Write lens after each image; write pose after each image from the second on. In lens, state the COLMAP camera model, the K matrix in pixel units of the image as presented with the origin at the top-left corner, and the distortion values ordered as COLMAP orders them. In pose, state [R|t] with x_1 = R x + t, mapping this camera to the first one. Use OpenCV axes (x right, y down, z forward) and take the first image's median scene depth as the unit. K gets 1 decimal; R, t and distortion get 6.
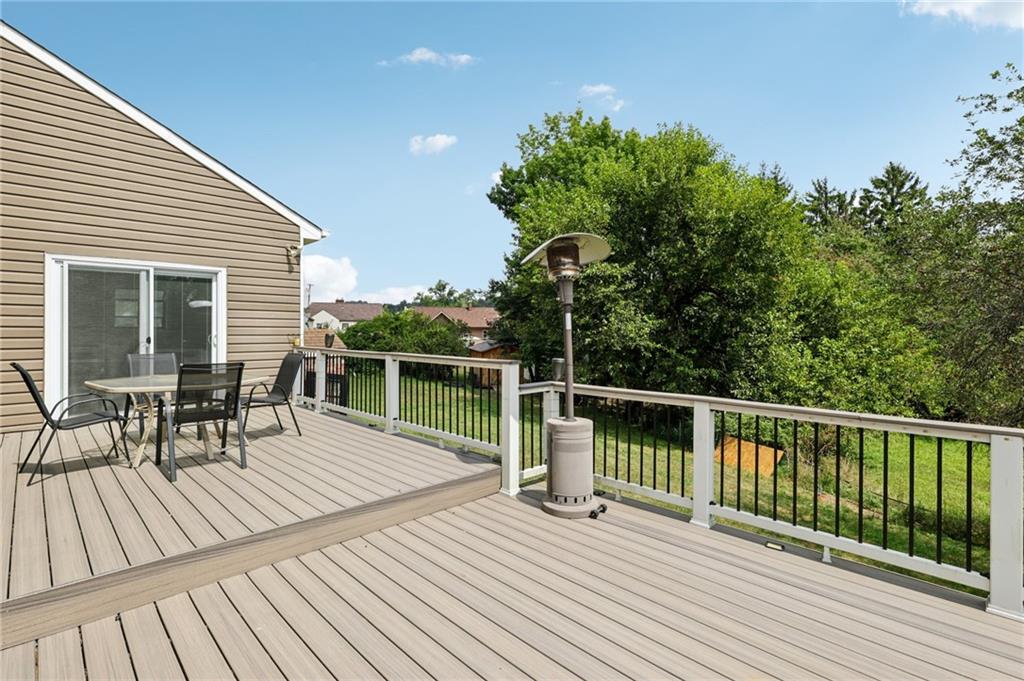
lens RADIAL K [[487.6, 0, 512.0], [0, 487.6, 340.5], [0, 0, 1]] dist [-0.000478, 0.000148]
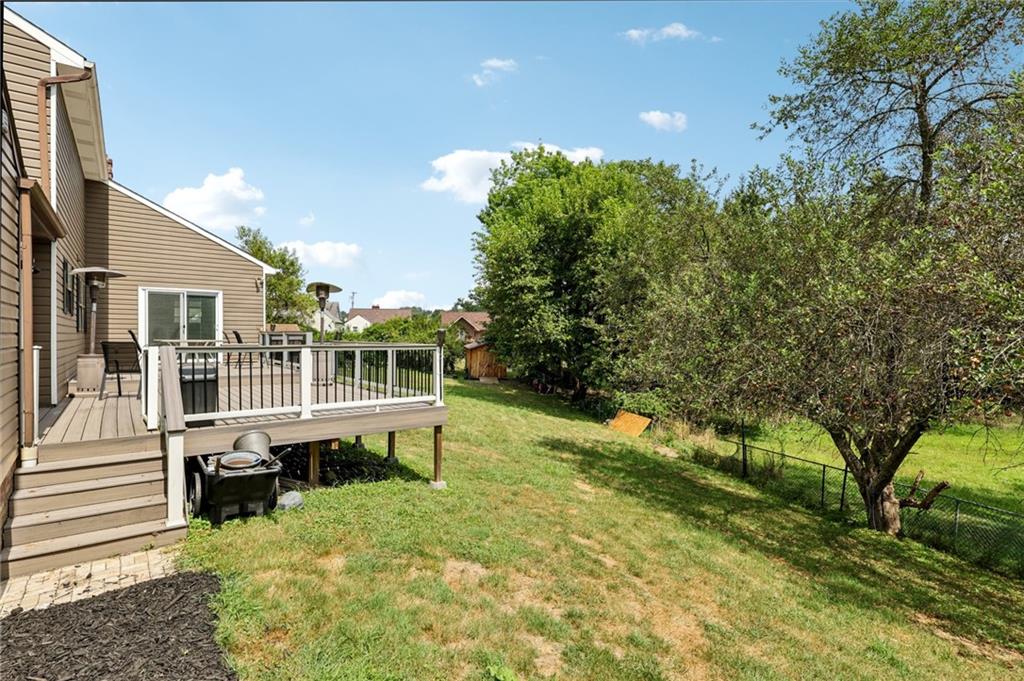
lens RADIAL K [[487.6, 0, 512.0], [0, 487.6, 340.5], [0, 0, 1]] dist [-0.000478, 0.000148]
pose [[0.995673, -0.000677, -0.092927, 0.265971], [-0.000309, 0.999944, -0.010601, 0.025494], [0.092929, 0.010584, 0.995616, -0.295928]]
